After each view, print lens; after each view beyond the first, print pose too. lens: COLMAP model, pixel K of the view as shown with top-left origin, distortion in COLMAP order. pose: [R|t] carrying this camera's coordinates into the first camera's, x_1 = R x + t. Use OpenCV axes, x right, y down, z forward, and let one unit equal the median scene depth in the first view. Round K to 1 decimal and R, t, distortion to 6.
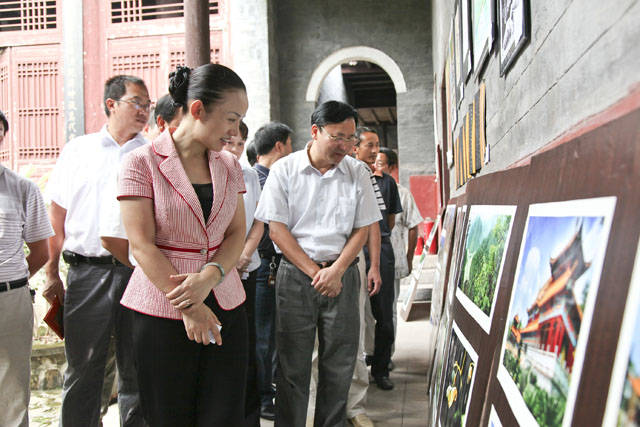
lens RADIAL K [[590.7, 0, 319.9], [0, 590.7, 213.1], [0, 0, 1]] dist [-0.044809, 0.000000]
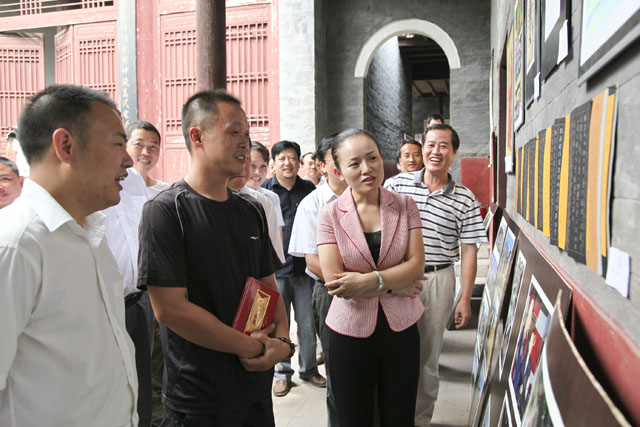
lens RADIAL K [[523.9, 0, 320.4], [0, 523.9, 214.4], [0, 0, 1]] dist [-0.068004, -0.001469]
pose [[0.993147, 0.027937, -0.113486, 0.024698], [-0.018523, 0.996363, 0.083173, -0.036545], [0.115397, -0.080501, 0.990052, 0.133631]]
